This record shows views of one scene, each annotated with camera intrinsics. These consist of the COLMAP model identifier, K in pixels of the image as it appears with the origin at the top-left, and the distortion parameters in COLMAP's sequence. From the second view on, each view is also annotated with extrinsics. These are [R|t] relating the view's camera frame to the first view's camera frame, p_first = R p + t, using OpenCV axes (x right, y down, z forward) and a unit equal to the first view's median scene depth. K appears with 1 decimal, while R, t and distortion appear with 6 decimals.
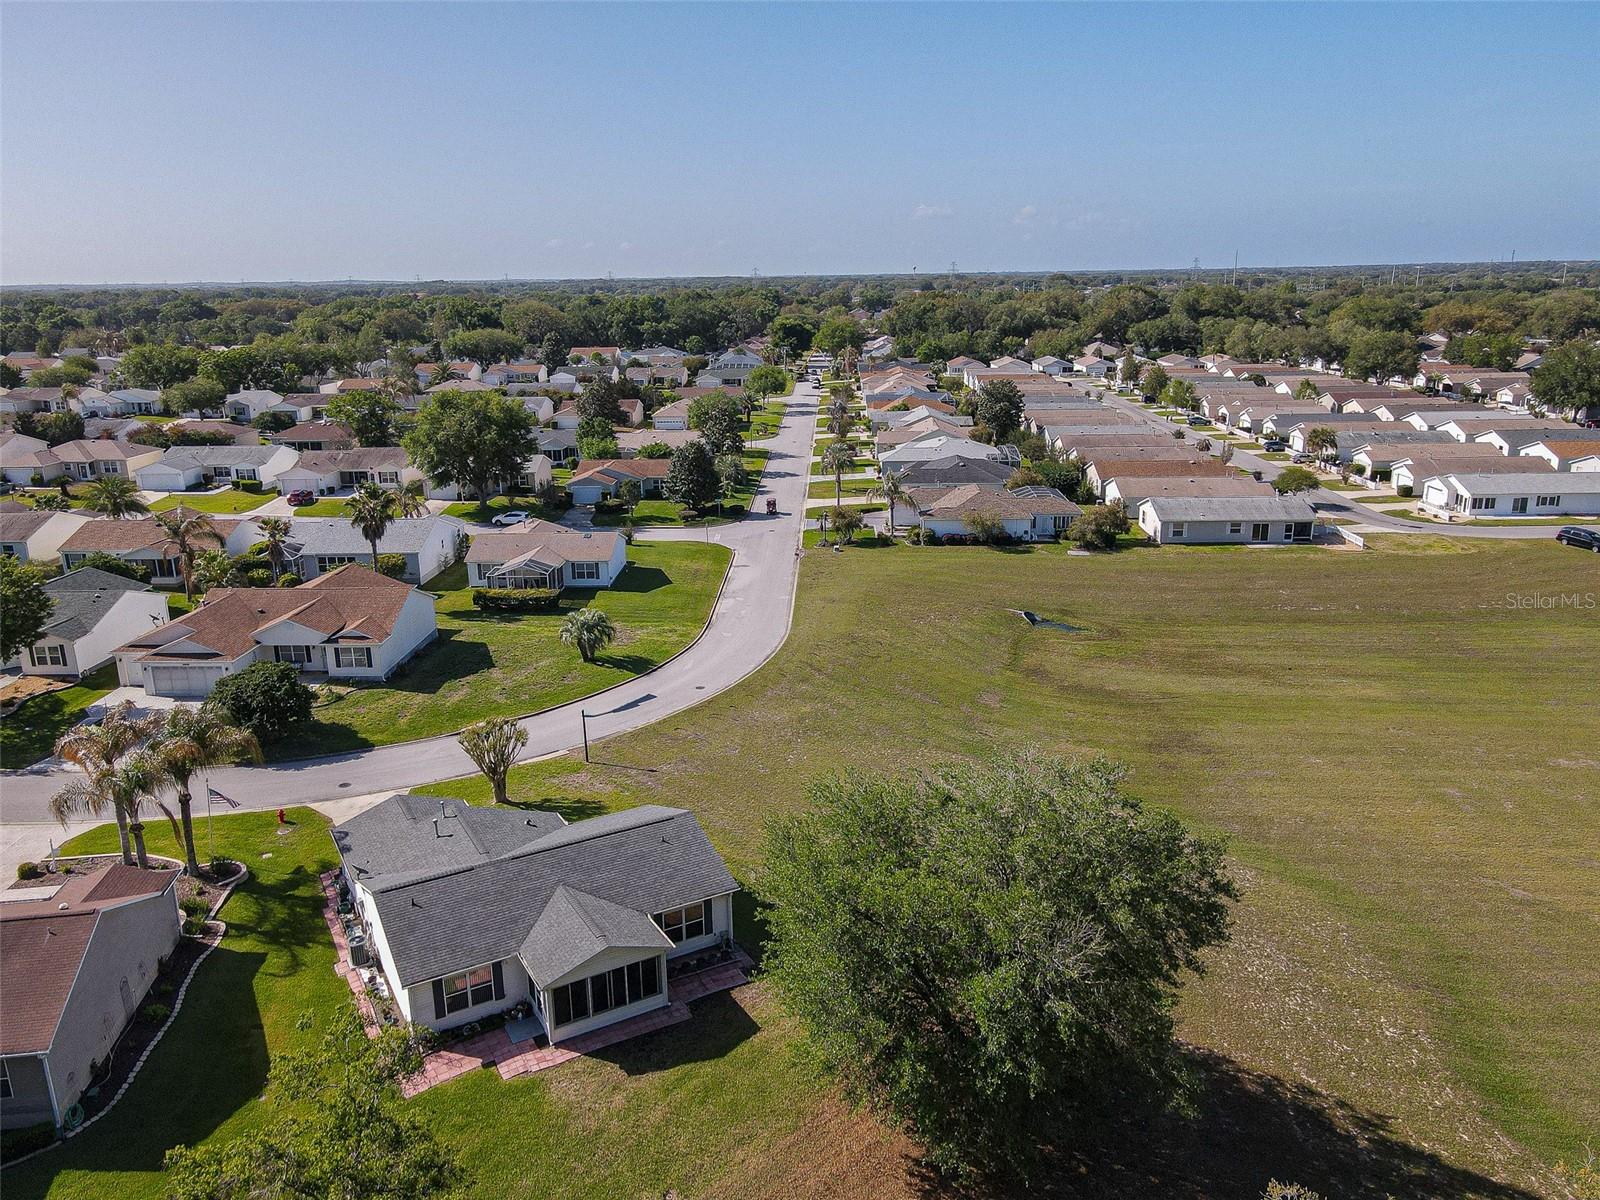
lens RADIAL K [[1174.1, 0, 796.8], [0, 1174.1, 594.1], [0, 0, 1]] dist [0.002707, 0.019029]
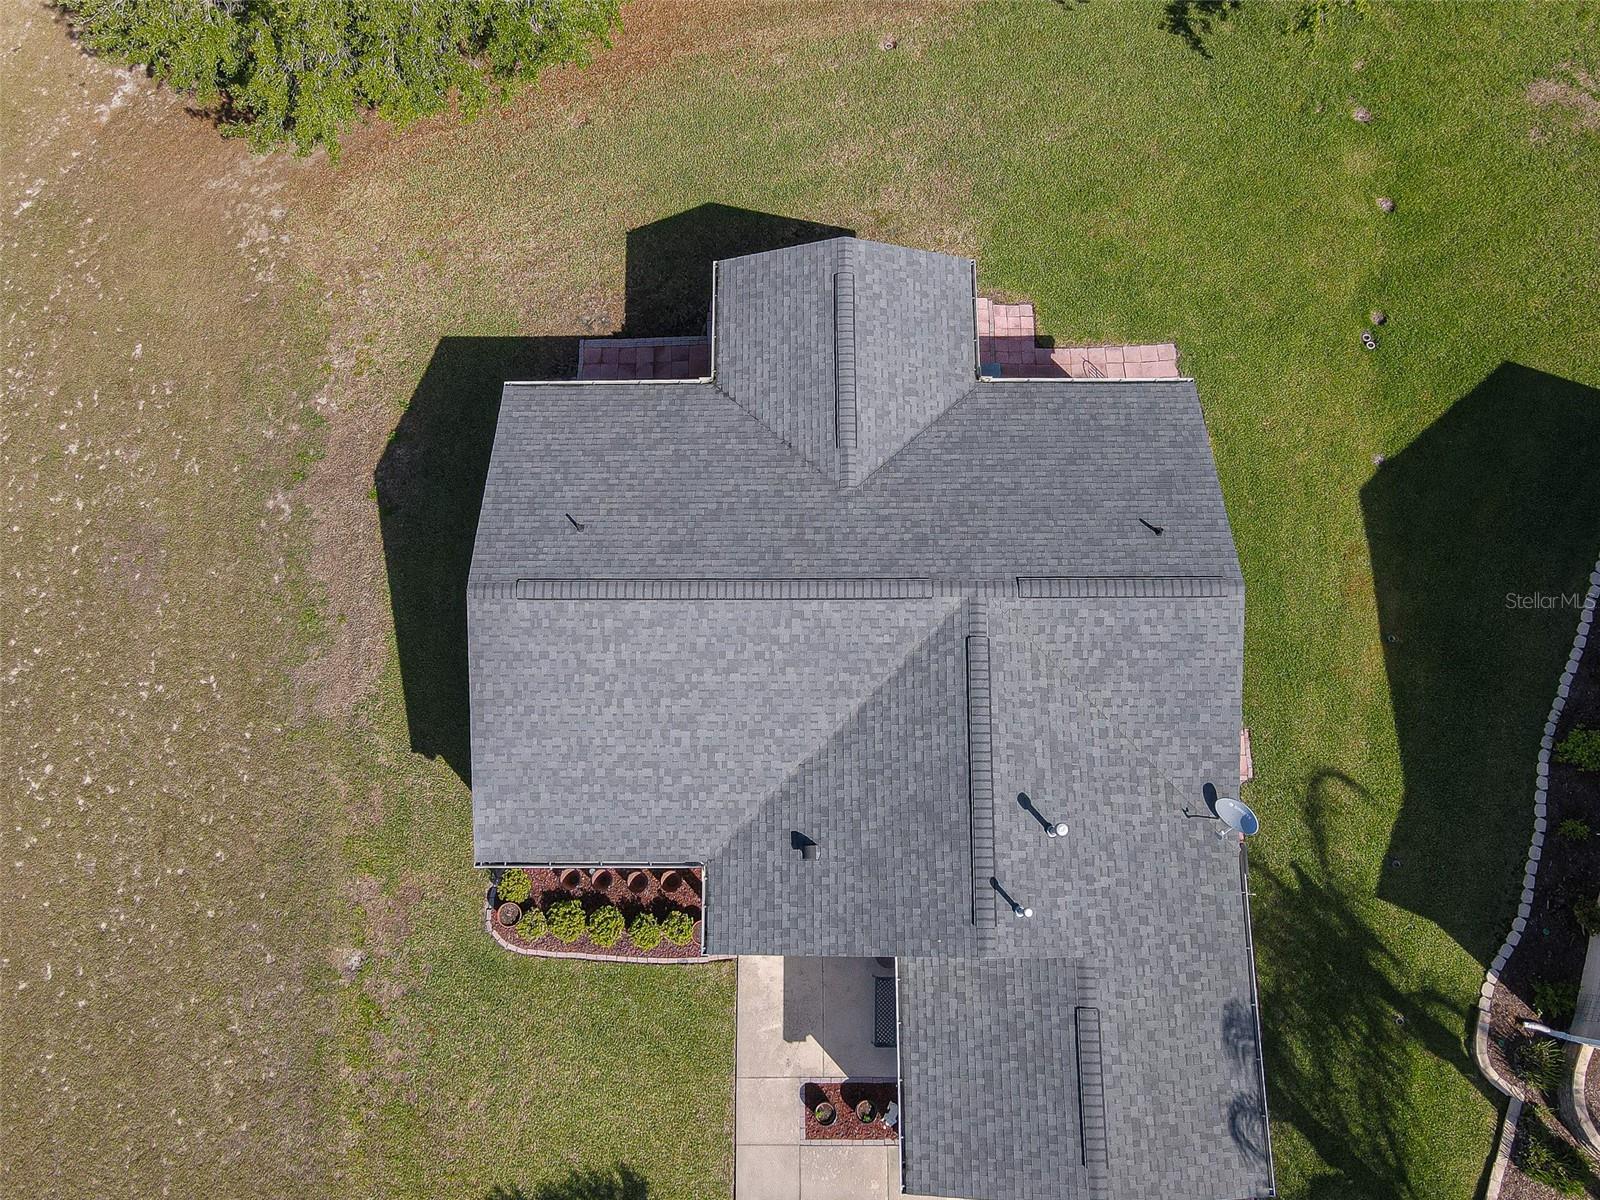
lens RADIAL K [[1168.7, 0, 797.9], [0, 1168.7, 613.4], [0, 0, 1]] dist [0.003834, 0.024104]
pose [[-0.866716, -0.478125, 0.142125, -0.255189], [0.152845, 0.016652, 0.988110, -0.189471], [-0.474807, 0.878134, 0.058646, 0.960174]]
